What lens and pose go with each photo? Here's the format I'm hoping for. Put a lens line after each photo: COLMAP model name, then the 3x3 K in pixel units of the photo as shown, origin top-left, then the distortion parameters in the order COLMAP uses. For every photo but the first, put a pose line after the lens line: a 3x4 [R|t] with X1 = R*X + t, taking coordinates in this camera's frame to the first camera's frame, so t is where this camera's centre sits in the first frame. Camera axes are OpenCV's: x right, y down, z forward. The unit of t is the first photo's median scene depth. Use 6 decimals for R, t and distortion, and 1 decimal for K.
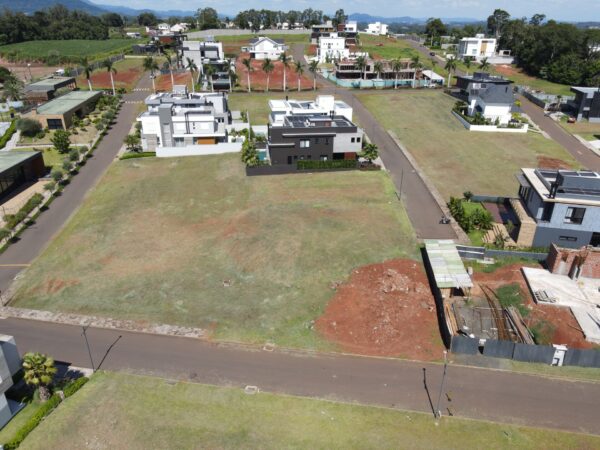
lens RADIAL K [[437.8, 0, 300.2], [0, 437.8, 222.2], [0, 0, 1]] dist [0.007439, 0.018529]
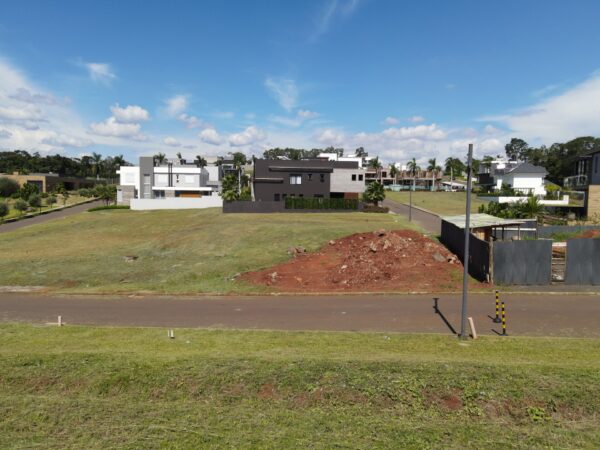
lens RADIAL K [[437.8, 0, 300.6], [0, 437.8, 223.8], [0, 0, 1]] dist [0.007439, 0.018529]
pose [[0.997421, 0.007661, -0.071356, 0.082817], [-0.032436, 0.935059, -0.353005, 0.201725], [0.064018, 0.354409, 0.932896, 0.255695]]
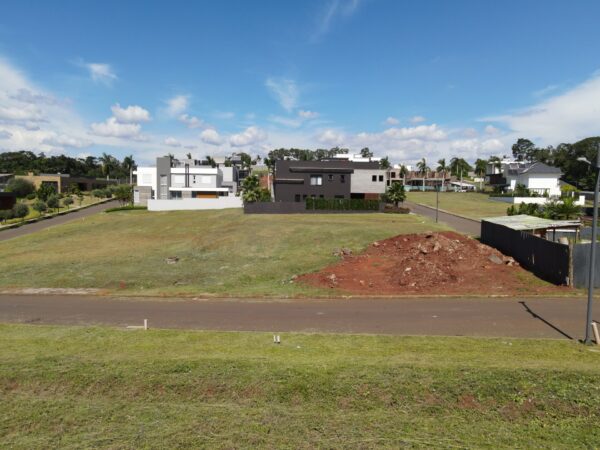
lens RADIAL K [[437.8, 0, 300.5], [0, 437.8, 224.8], [0, 0, 1]] dist [0.007439, 0.018529]
pose [[0.997416, 0.007353, -0.071465, 0.042329], [-0.032091, 0.935592, -0.351622, 0.201213], [0.064276, 0.353007, 0.933410, 0.254706]]
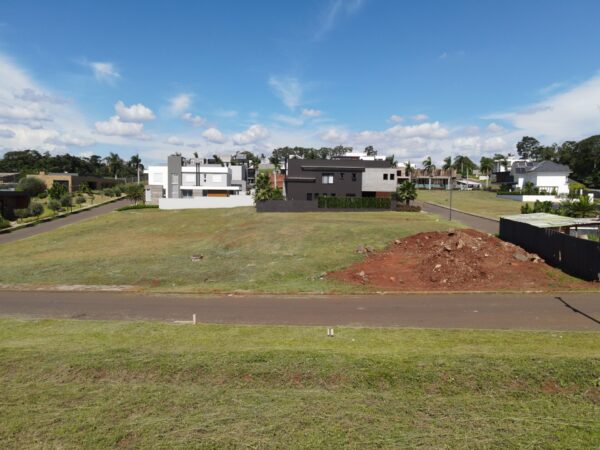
lens RADIAL K [[437.8, 0, 300.7], [0, 437.8, 224.7], [0, 0, 1]] dist [0.007439, 0.018529]
pose [[0.997150, 0.005985, -0.075200, 0.023120], [-0.031863, 0.936980, -0.347927, 0.204313], [0.068379, 0.349331, 0.934501, 0.247244]]
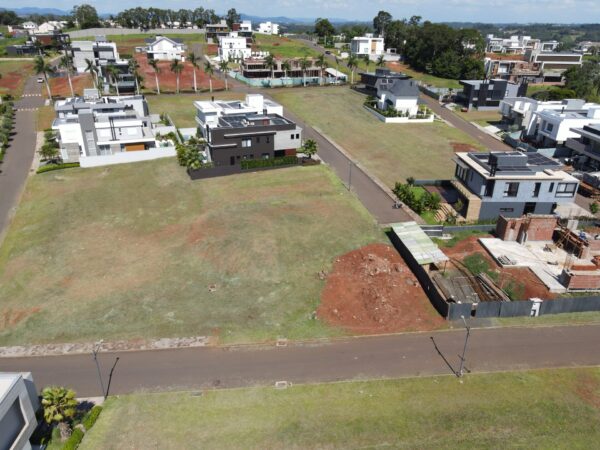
lens RADIAL K [[437.8, 0, 298.7], [0, 437.8, 222.9], [0, 0, 1]] dist [0.007439, 0.018529]
pose [[0.968763, -0.101136, 0.226428, -0.122441], [0.100661, 0.994827, 0.013672, 0.000111], [-0.226639, 0.009548, 0.973932, 0.001174]]
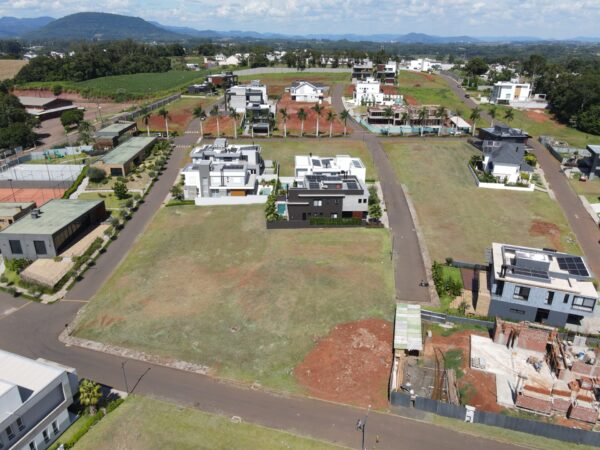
lens RADIAL K [[437.8, 0, 300.8], [0, 437.8, 222.9], [0, 0, 1]] dist [0.007439, 0.018529]
pose [[0.993296, 0.044530, -0.106682, 0.095418], [-0.048193, 0.998325, -0.032009, -0.089522], [0.105078, 0.036936, 0.993778, -0.164930]]
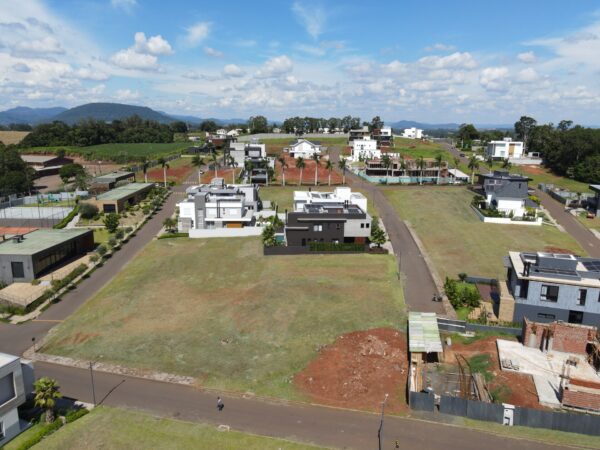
lens RADIAL K [[437.8, 0, 300.5], [0, 437.8, 224.7], [0, 0, 1]] dist [0.007439, 0.018529]
pose [[0.993846, 0.022573, -0.108445, 0.089603], [-0.044802, 0.977280, -0.207165, 0.045264], [0.101305, 0.210749, 0.972277, -0.082580]]
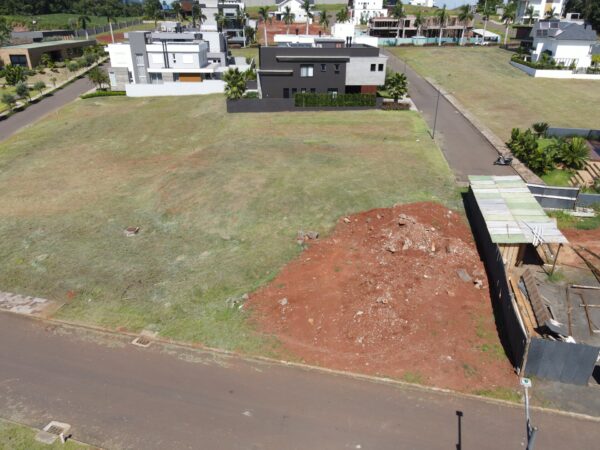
lens RADIAL K [[437.8, 0, 300.8], [0, 437.8, 221.1], [0, 0, 1]] dist [0.007439, 0.018529]
pose [[0.995444, 0.035142, -0.088638, 0.077256], [-0.034878, 0.999381, 0.004528, 0.073668], [0.088742, -0.001415, 0.996054, 0.268495]]
